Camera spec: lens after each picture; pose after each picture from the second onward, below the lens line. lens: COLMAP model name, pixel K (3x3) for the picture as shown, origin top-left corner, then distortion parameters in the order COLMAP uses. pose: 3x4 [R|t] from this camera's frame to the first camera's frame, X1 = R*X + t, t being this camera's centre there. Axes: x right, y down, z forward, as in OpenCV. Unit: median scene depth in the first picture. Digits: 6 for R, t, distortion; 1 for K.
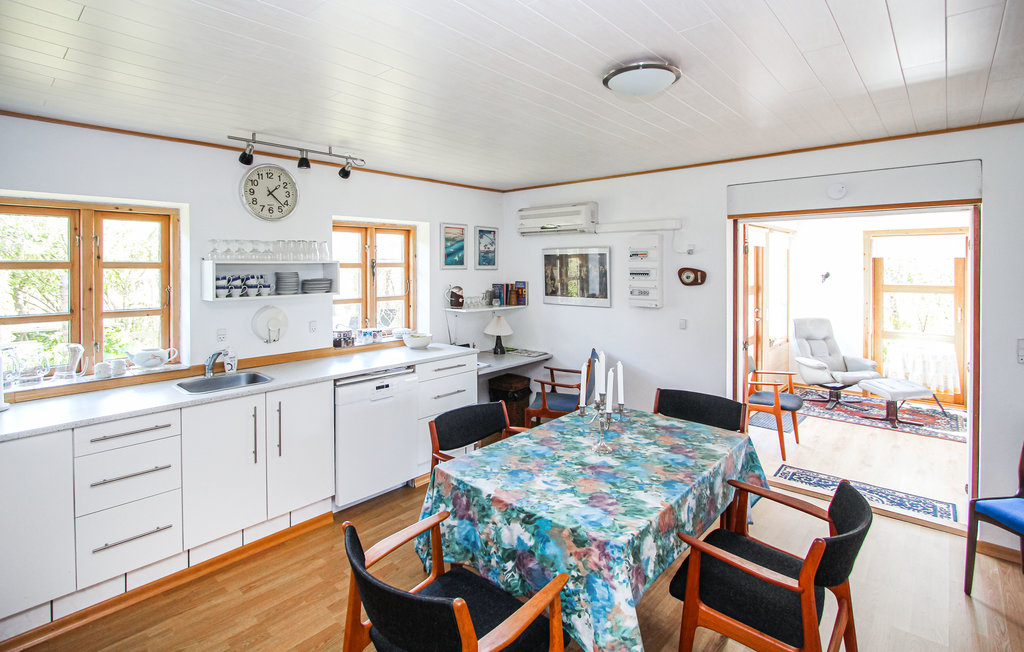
lens RADIAL K [[485.7, 0, 490.1], [0, 485.7, 320.1], [0, 0, 1]] dist [-0.039399, -0.000022]
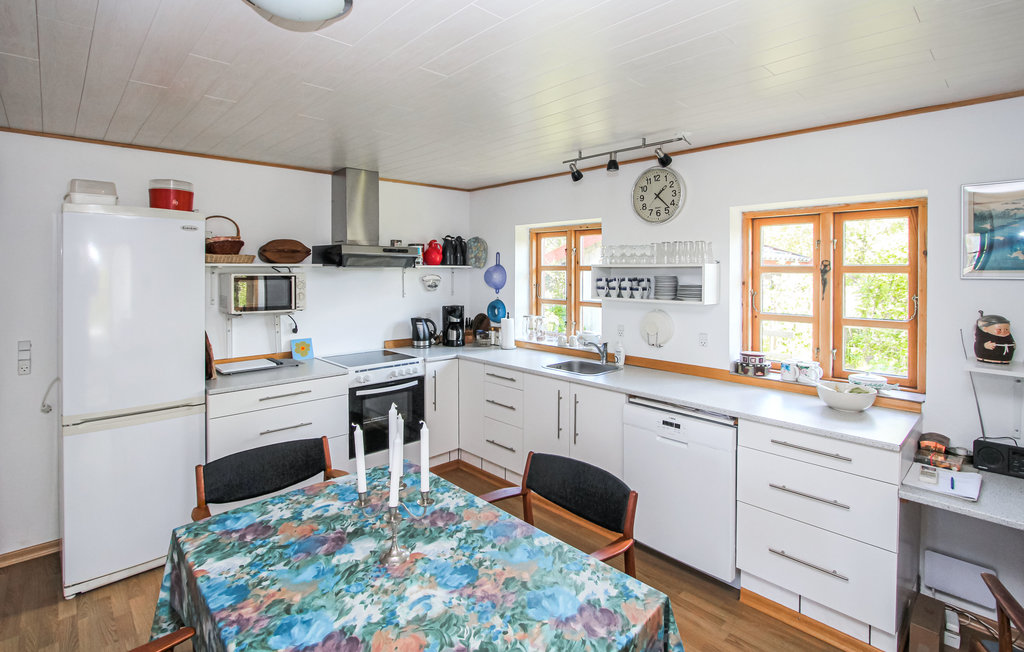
lens RADIAL K [[485.4, 0, 513.1], [0, 485.4, 304.9], [0, 0, 1]] dist [-0.003762, -0.000405]
pose [[-0.049895, 0.078588, -0.995658, 0.585796], [-0.108127, 0.990615, 0.083608, -0.096411], [0.992884, 0.111829, -0.040929, 0.796002]]
